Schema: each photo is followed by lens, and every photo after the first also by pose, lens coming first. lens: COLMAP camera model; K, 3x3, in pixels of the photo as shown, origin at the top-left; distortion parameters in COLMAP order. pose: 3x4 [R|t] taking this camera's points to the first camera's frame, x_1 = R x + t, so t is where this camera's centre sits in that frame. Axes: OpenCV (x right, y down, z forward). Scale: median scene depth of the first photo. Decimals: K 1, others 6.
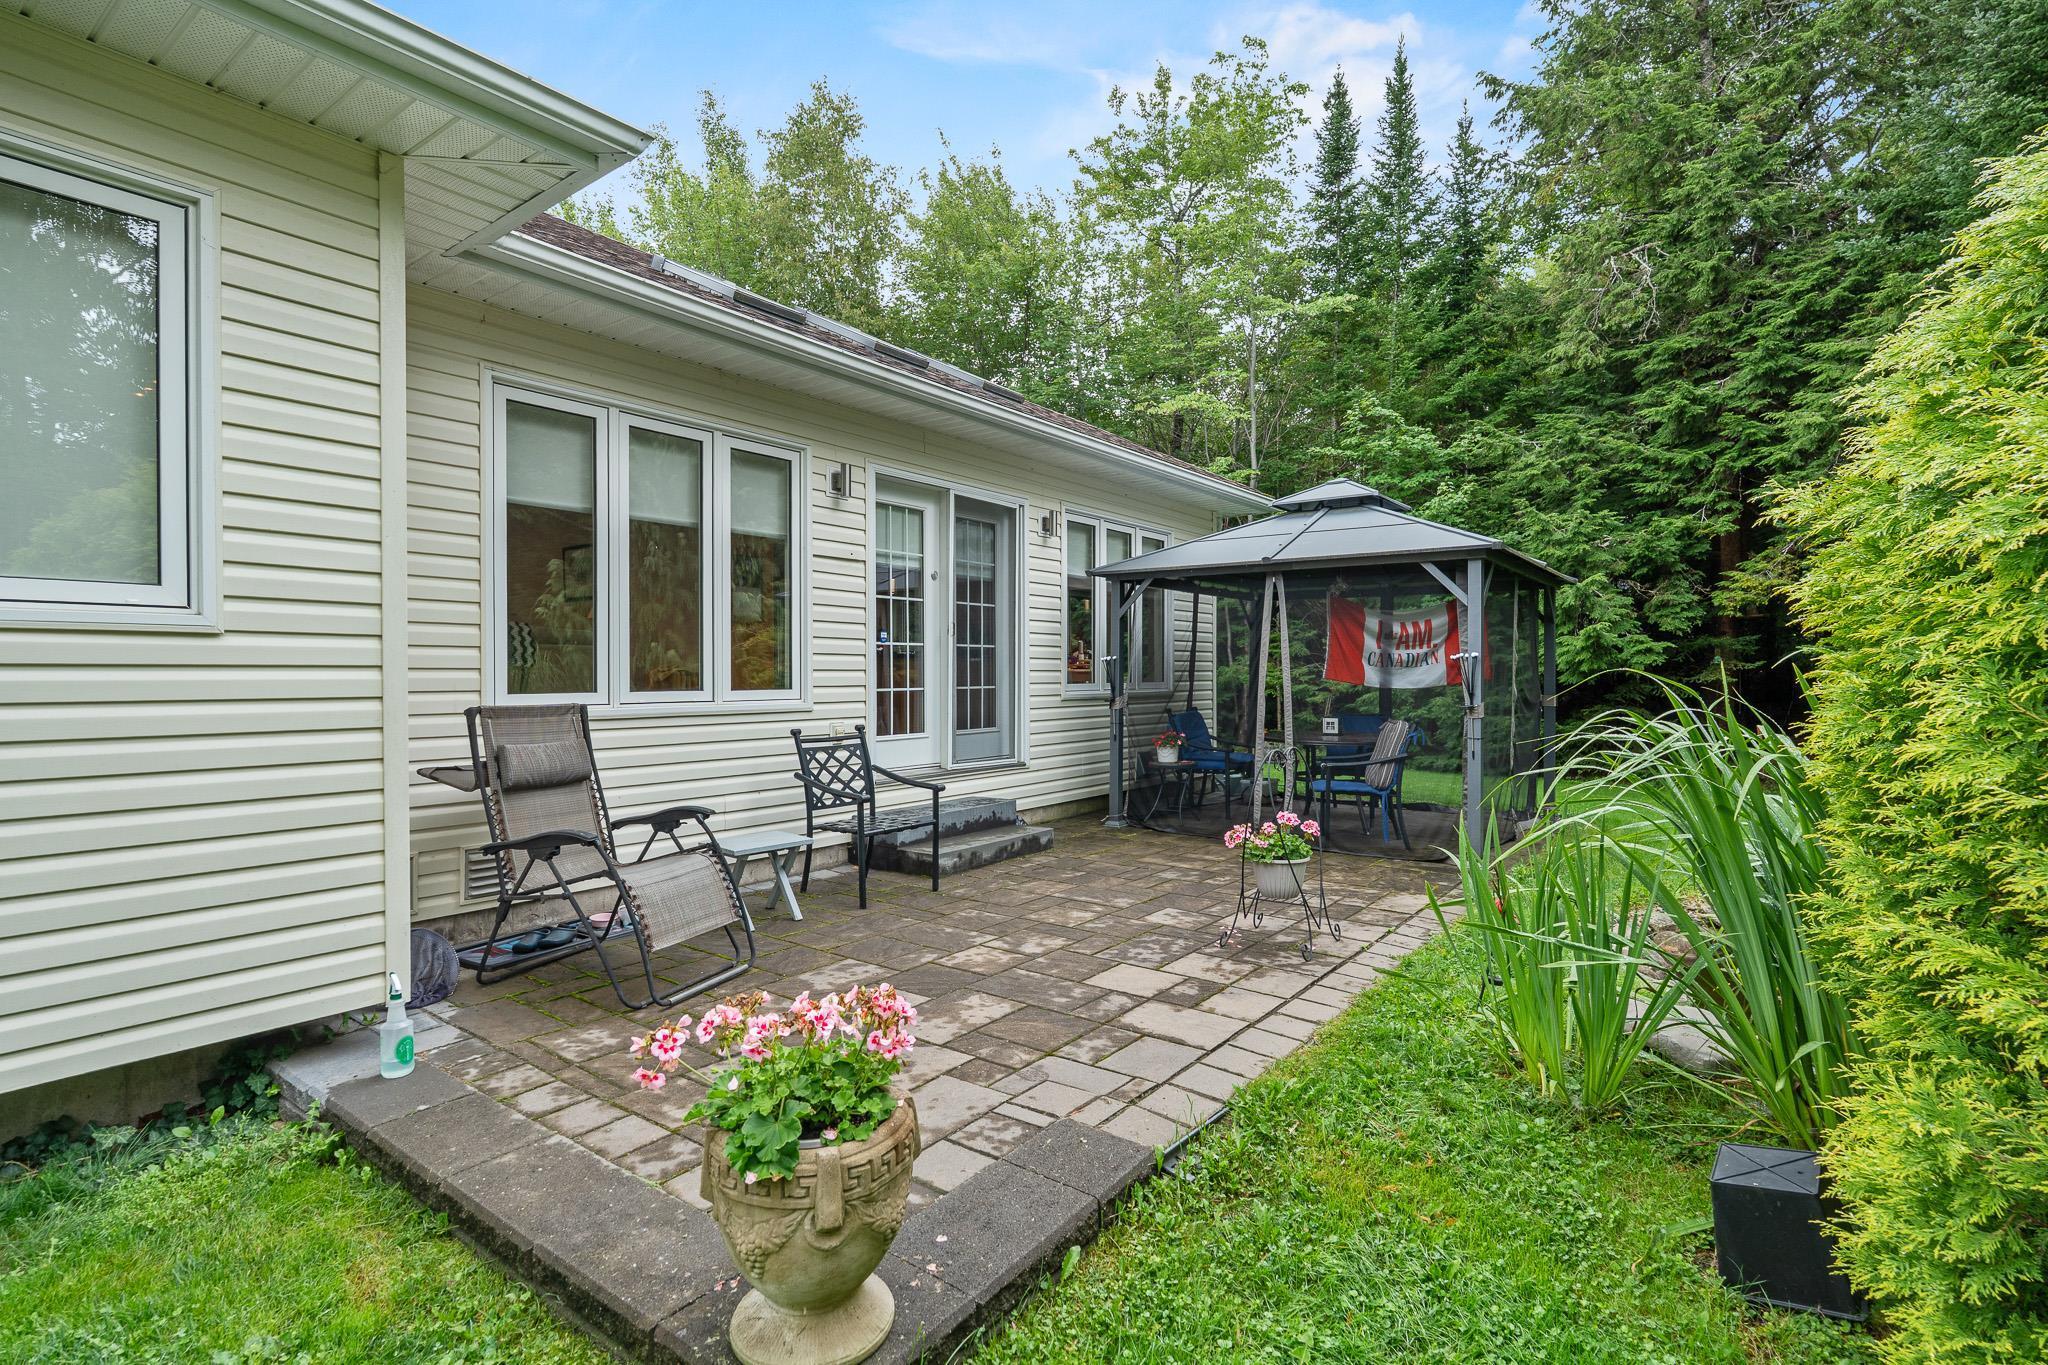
lens RADIAL K [[993.2, 0, 1024.6], [0, 993.2, 678.2], [0, 0, 1]] dist [-0.004600, -0.000216]
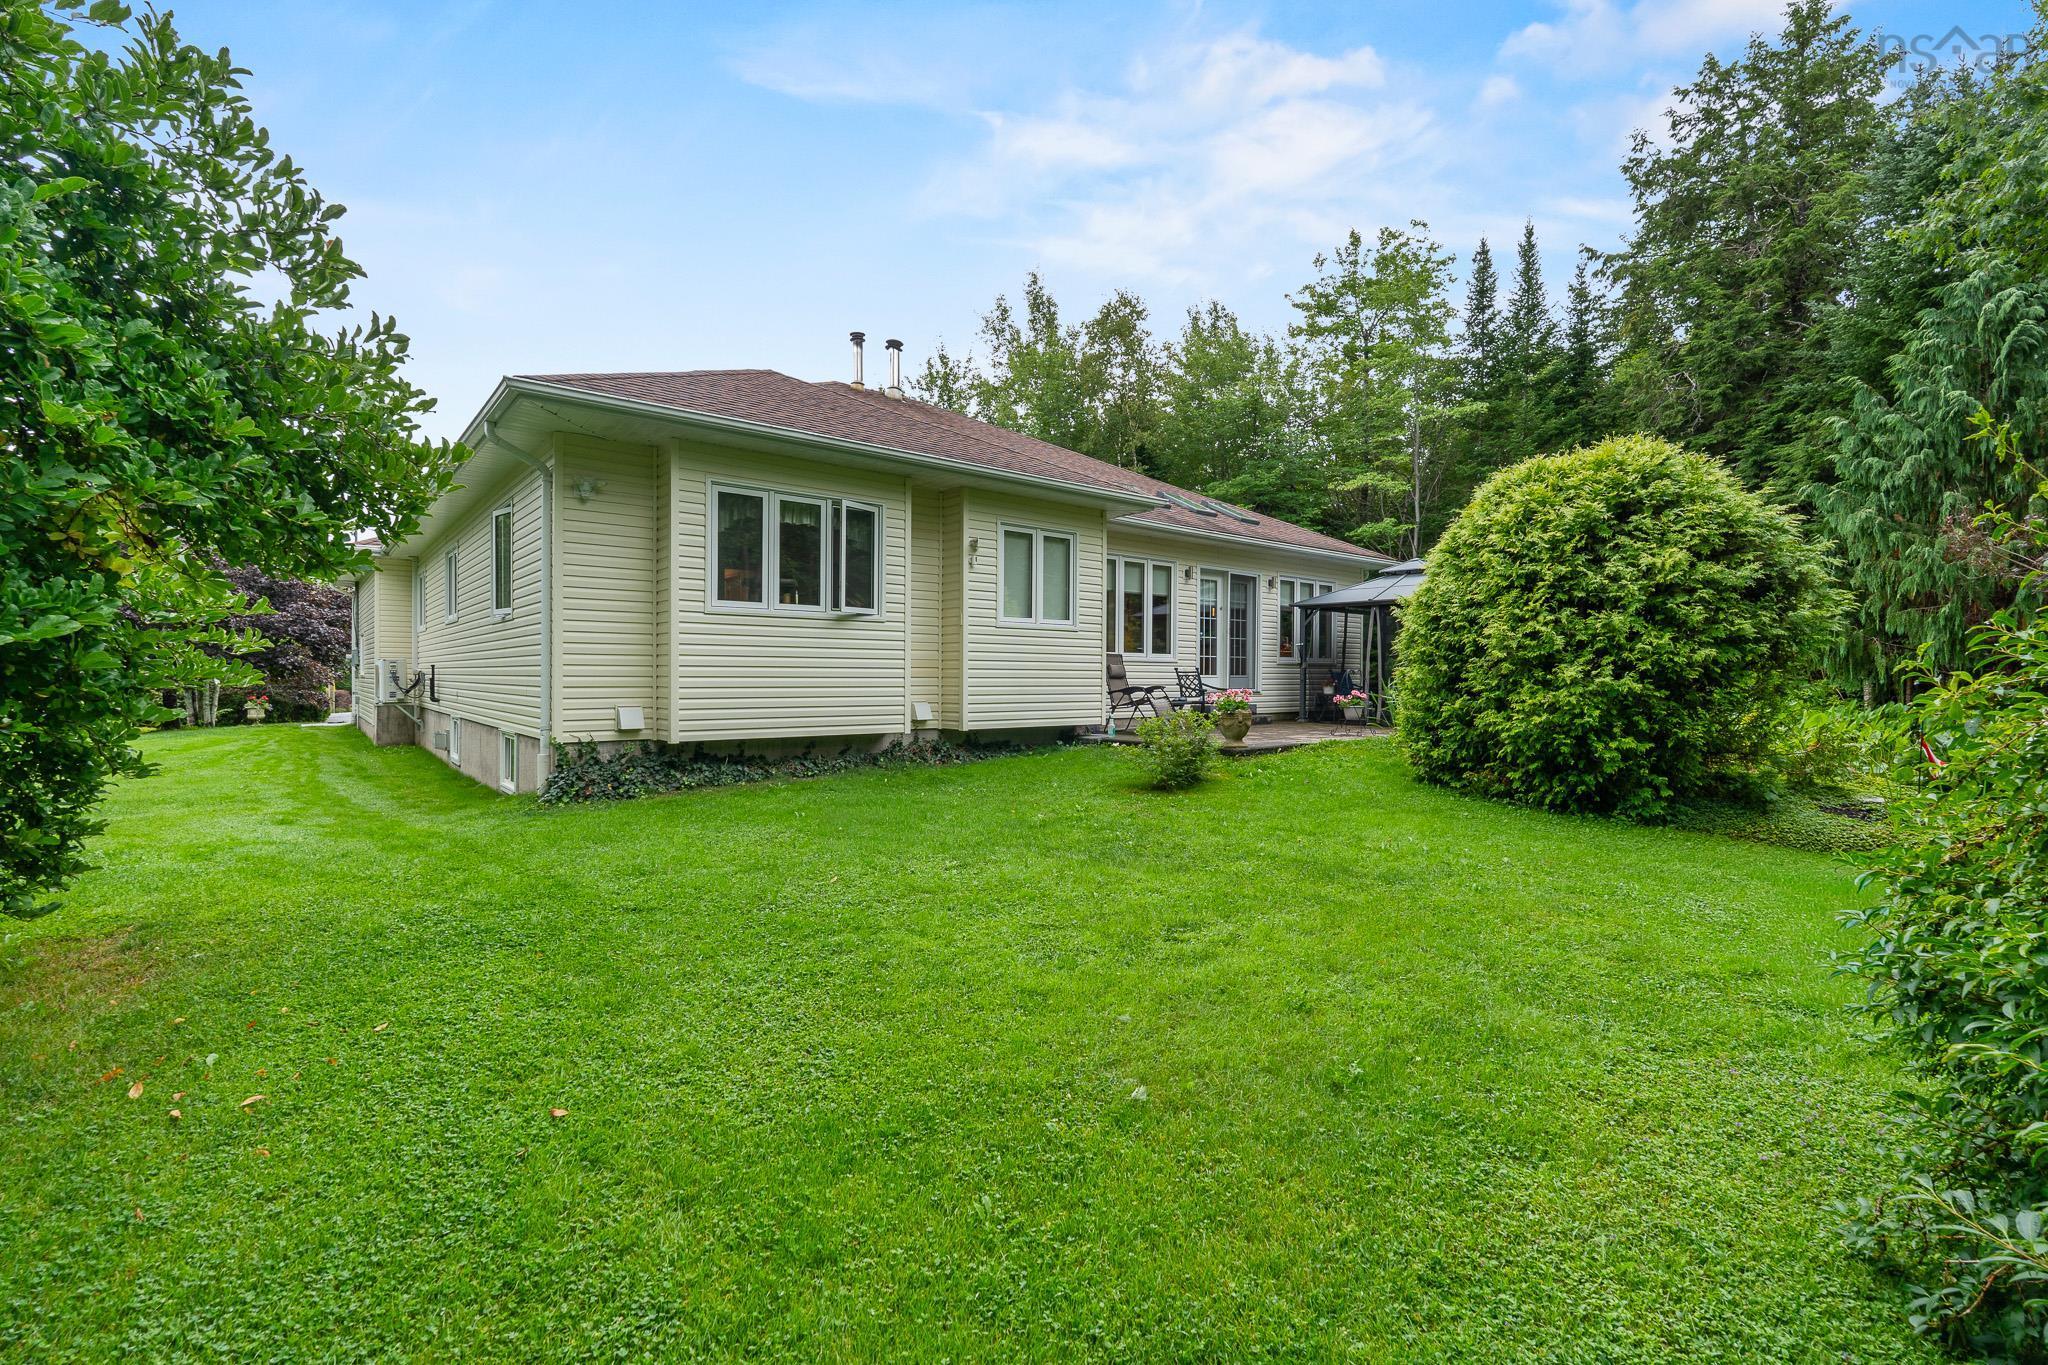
lens RADIAL K [[904.3, 0, 1038.9], [0, 904.3, 684.8], [0, 0, 1]] dist [0.002212, 0.000133]
pose [[0.976496, 0.007787, -0.215395, -0.039843], [-0.007126, 0.999967, 0.003847, 0.055805], [0.215418, -0.002222, 0.976519, -0.919659]]
